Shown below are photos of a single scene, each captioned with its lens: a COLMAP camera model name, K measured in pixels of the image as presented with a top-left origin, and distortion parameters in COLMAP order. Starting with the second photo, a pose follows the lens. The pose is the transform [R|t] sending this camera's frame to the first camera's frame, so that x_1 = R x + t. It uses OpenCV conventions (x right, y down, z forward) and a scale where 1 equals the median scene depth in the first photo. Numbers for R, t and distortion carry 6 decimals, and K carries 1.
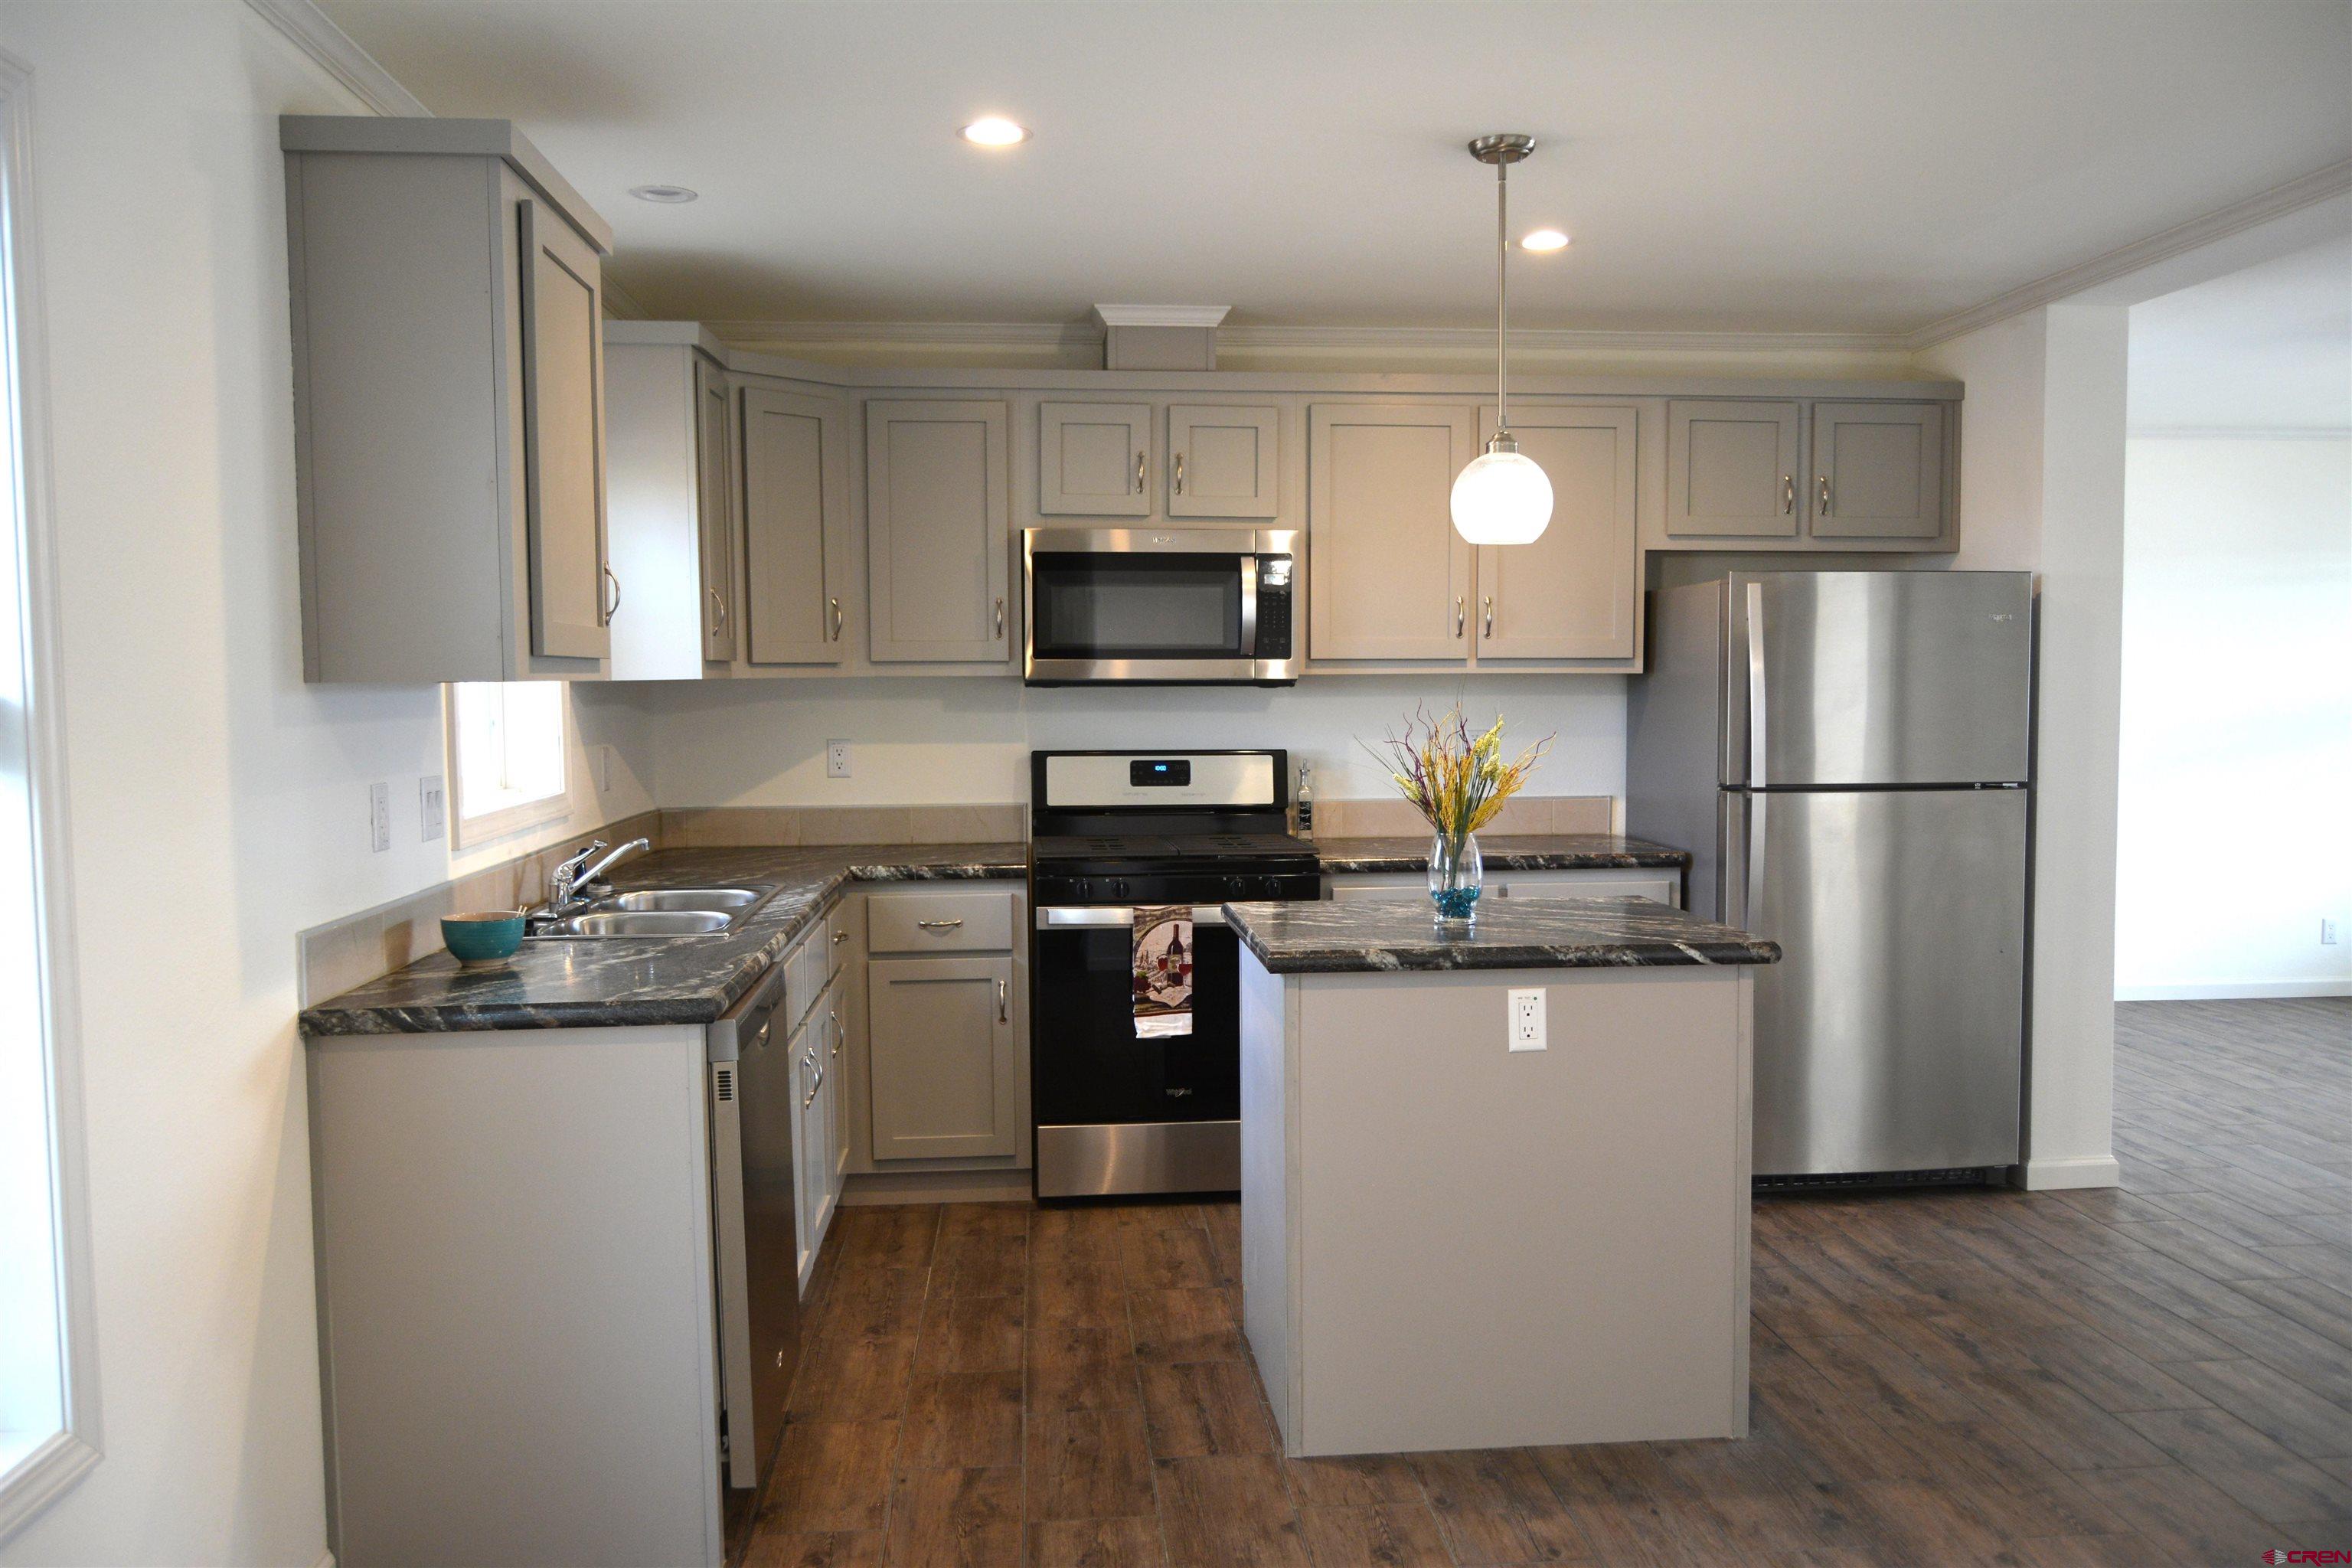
lens RADIAL K [[1843.5, 0, 1174.8], [0, 1843.5, 780.3], [0, 0, 1]] dist [-0.010646, 0.008825]
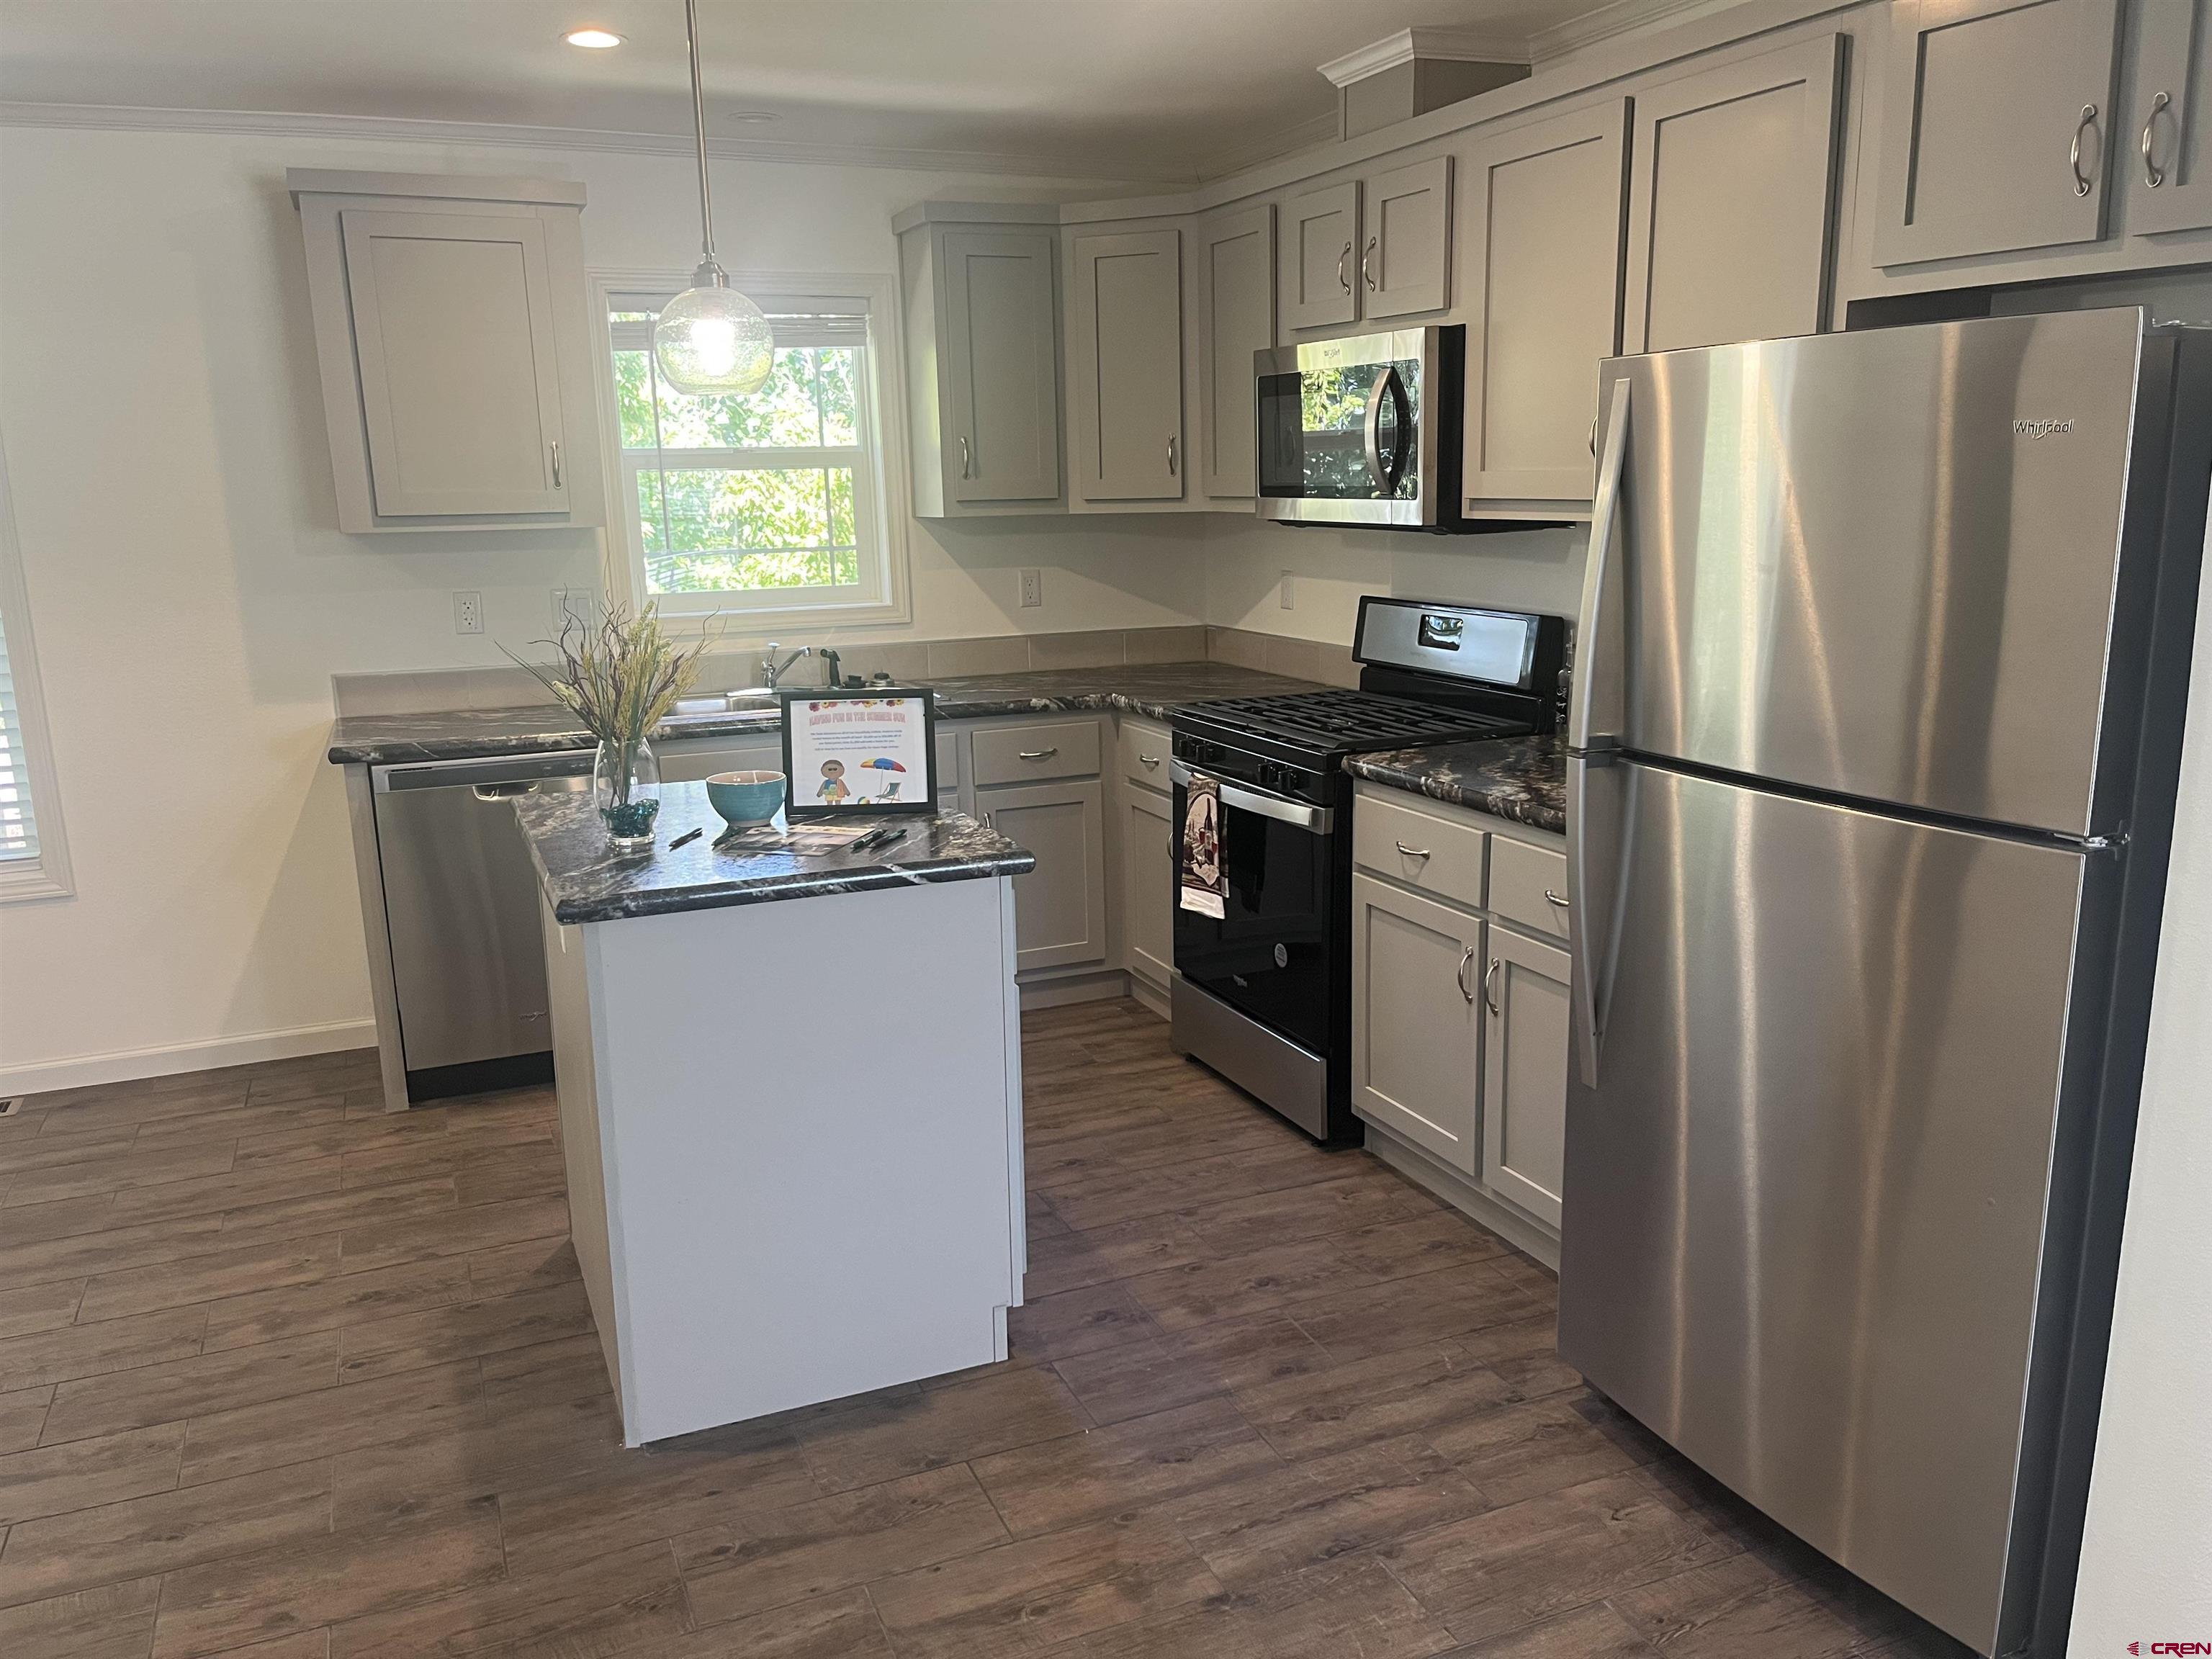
lens RADIAL K [[1684.1, 0, 1113.6], [0, 1684.1, 833.2], [0, 0, 1]] dist [0.036523, -0.029163]
pose [[0.323213, 0.201012, -0.924731, 0.759167], [-0.038723, 0.979171, 0.199311, -0.068841], [0.945534, -0.028611, 0.324265, 0.686030]]
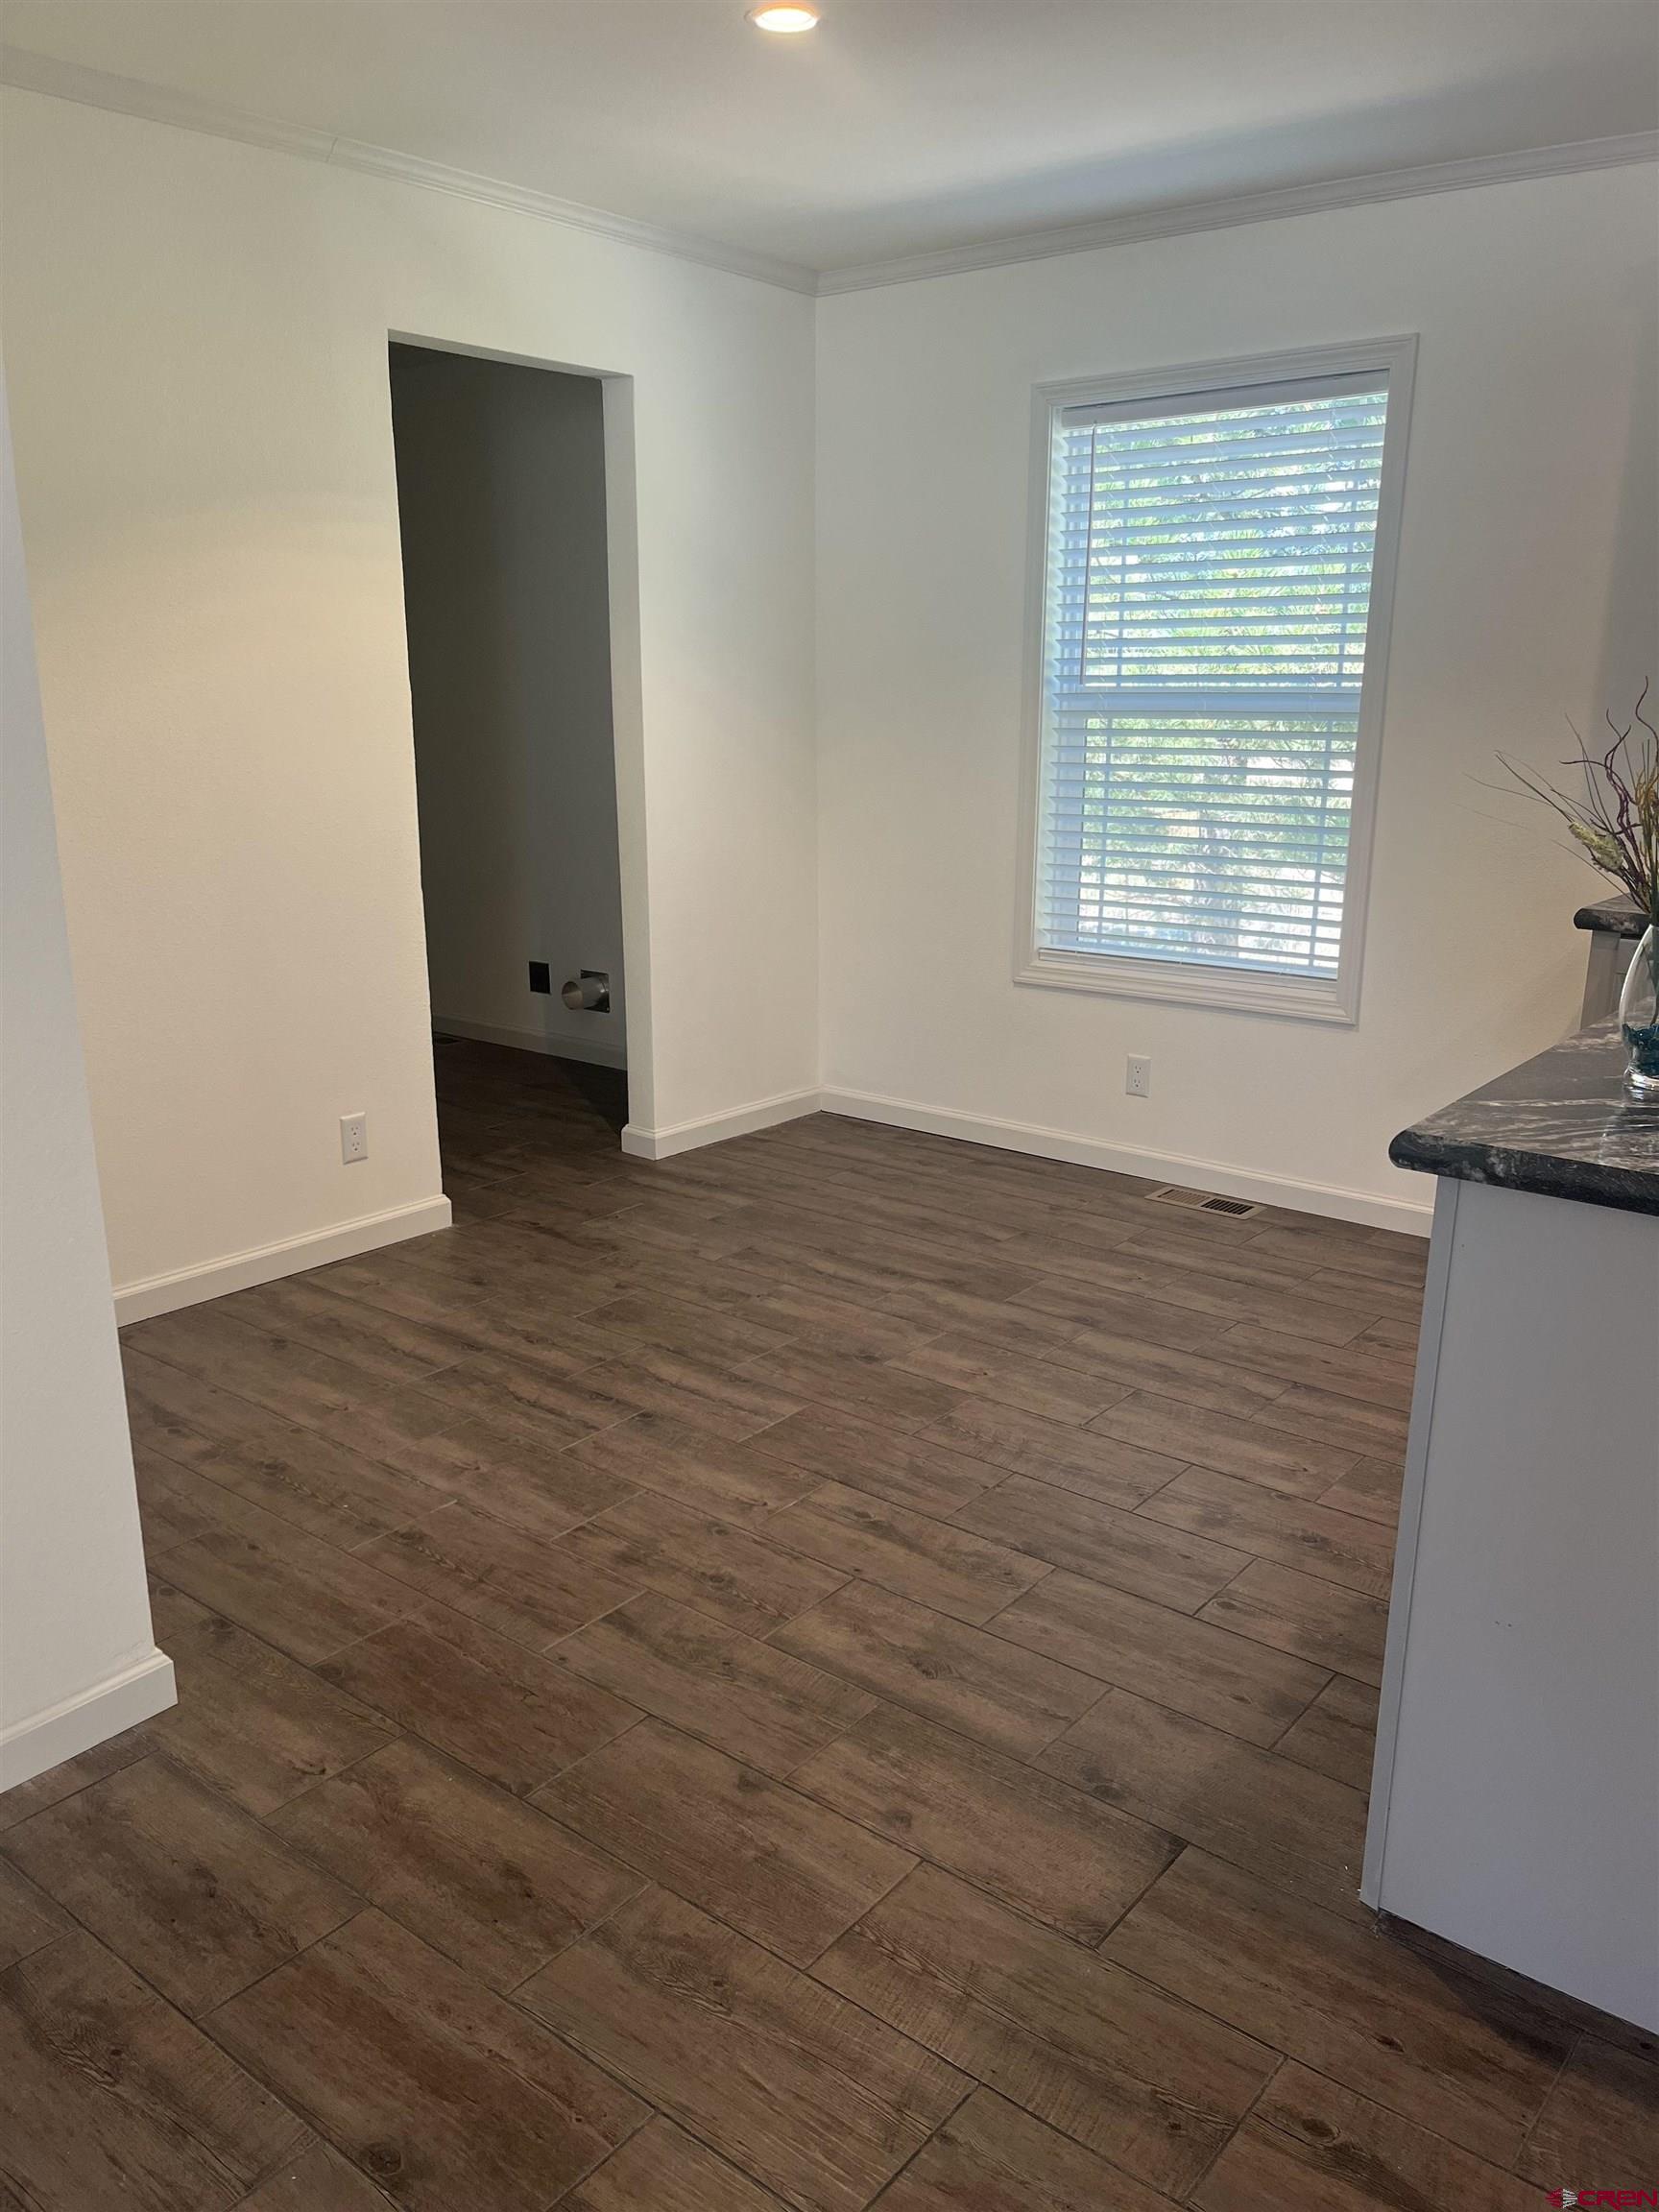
lens RADIAL K [[1684.1, 0, 824.7], [0, 1684.1, 1113.0], [0, 0, 1]] dist [0.036523, -0.029163]
pose [[-0.686674, 0.194136, -0.700564, 0.559167], [-0.039140, 0.952412, 0.302291, -0.044922], [0.725911, 0.234995, -0.646398, 0.836000]]
